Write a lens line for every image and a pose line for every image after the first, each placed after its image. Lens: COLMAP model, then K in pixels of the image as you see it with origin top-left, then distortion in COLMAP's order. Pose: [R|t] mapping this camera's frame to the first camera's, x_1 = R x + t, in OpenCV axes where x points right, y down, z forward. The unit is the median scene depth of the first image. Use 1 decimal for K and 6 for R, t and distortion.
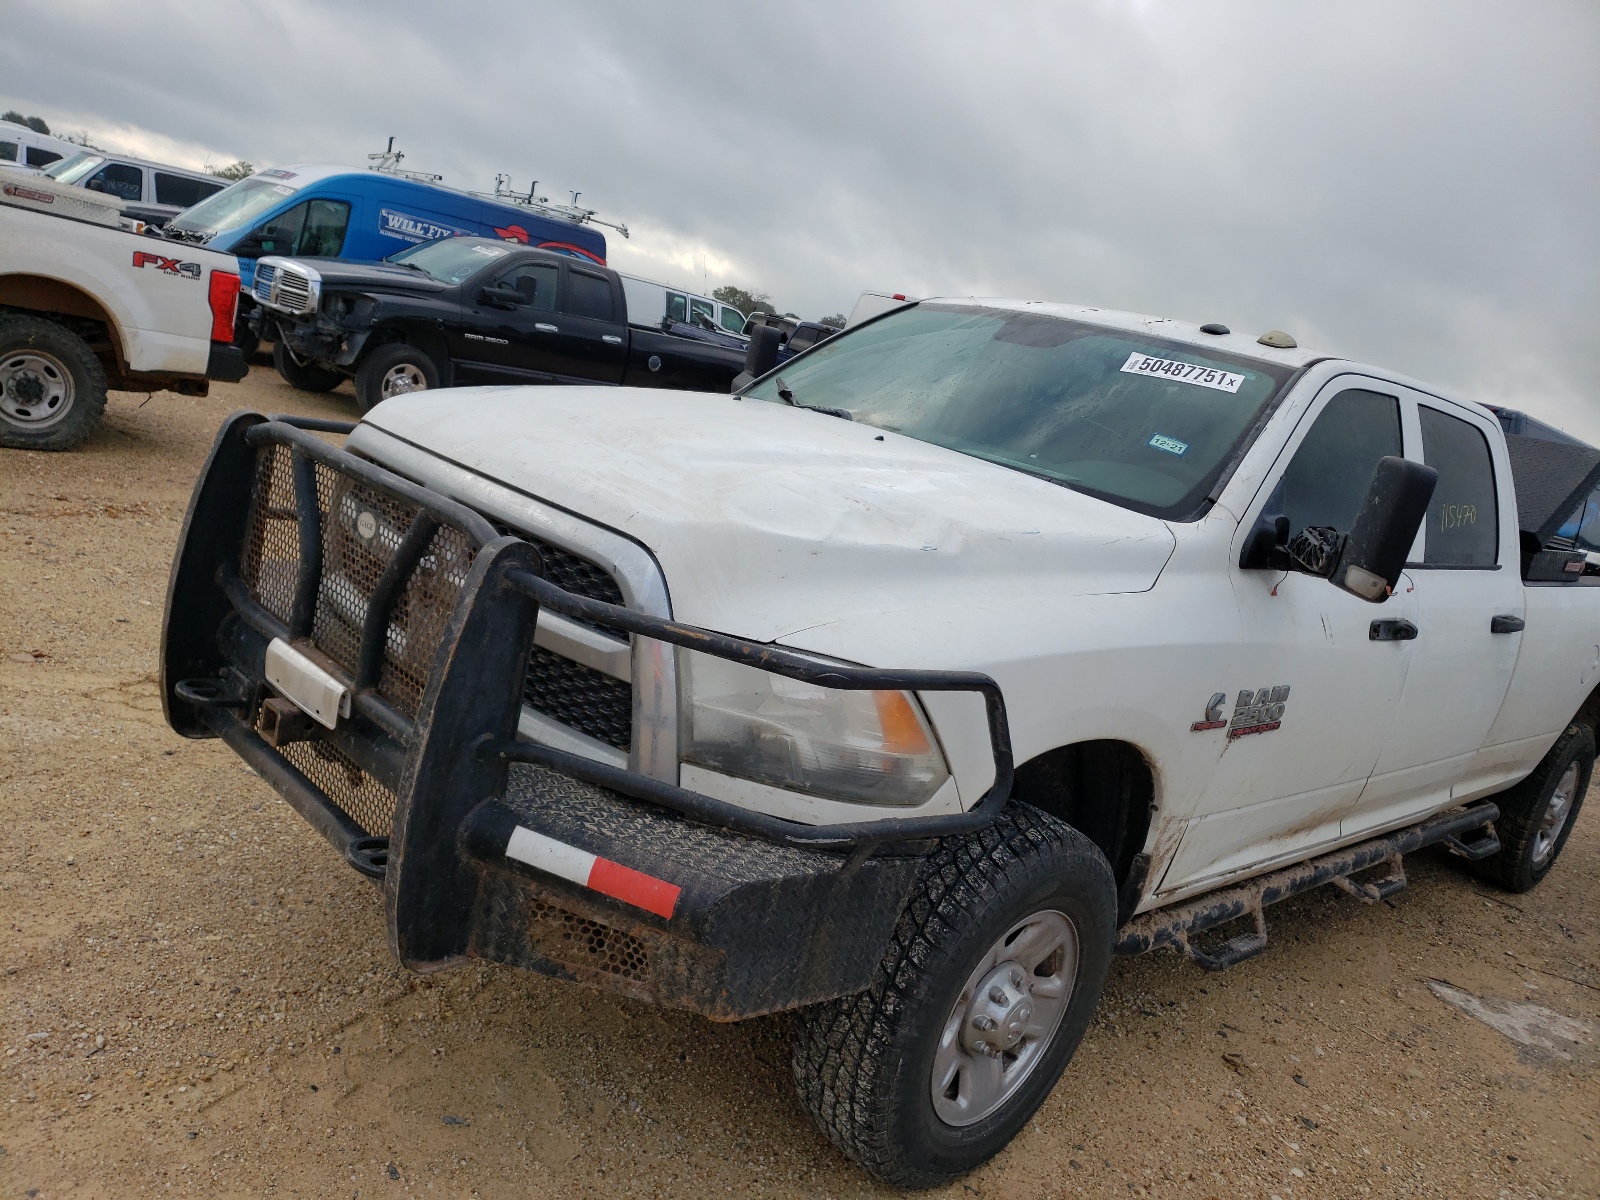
lens RADIAL K [[1248.7, 0, 800.0], [0, 1248.7, 600.0], [0, 0, 1]] dist [-0.055217, 0.131759]
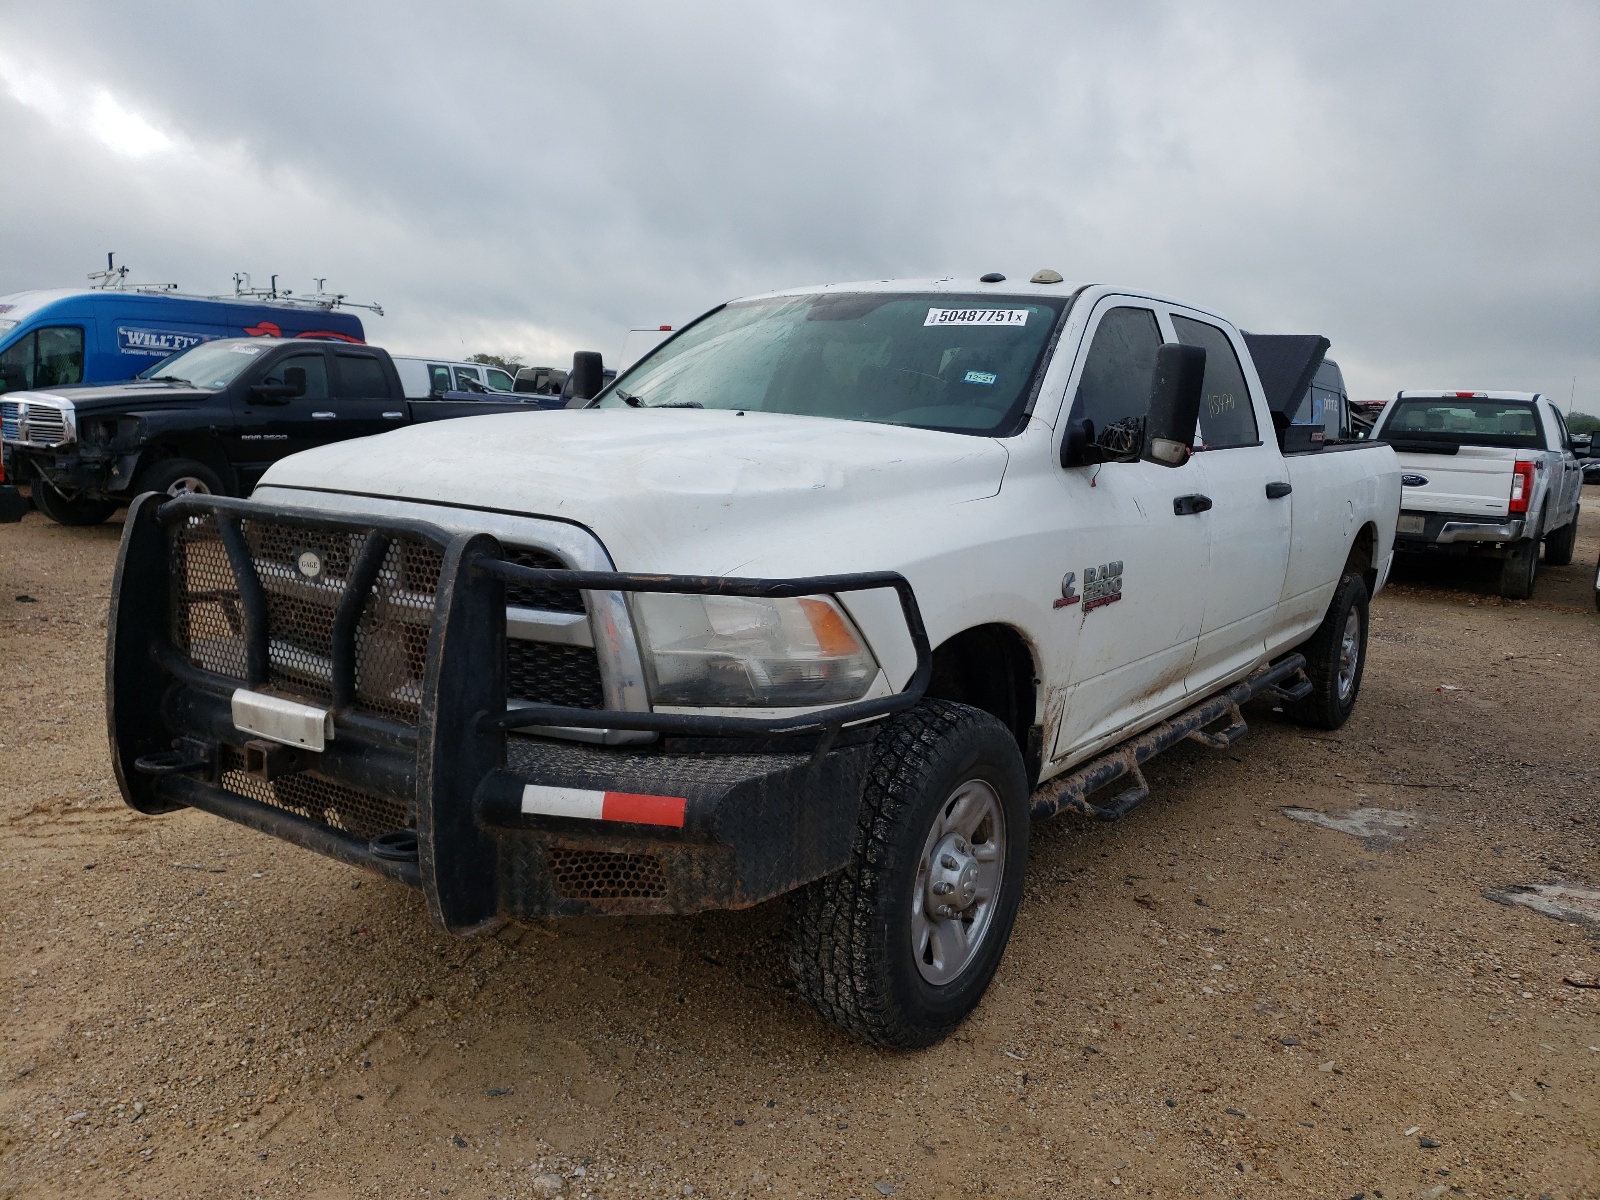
lens RADIAL K [[1239.3, 0, 800.0], [0, 1239.3, 600.0], [0, 0, 1]] dist [0.033430, -0.006846]
pose [[0.966659, -0.204348, 0.154311, -0.090699], [0.208737, 0.977890, -0.012619, 0.059759], [-0.148321, 0.044408, 0.987942, -0.111709]]
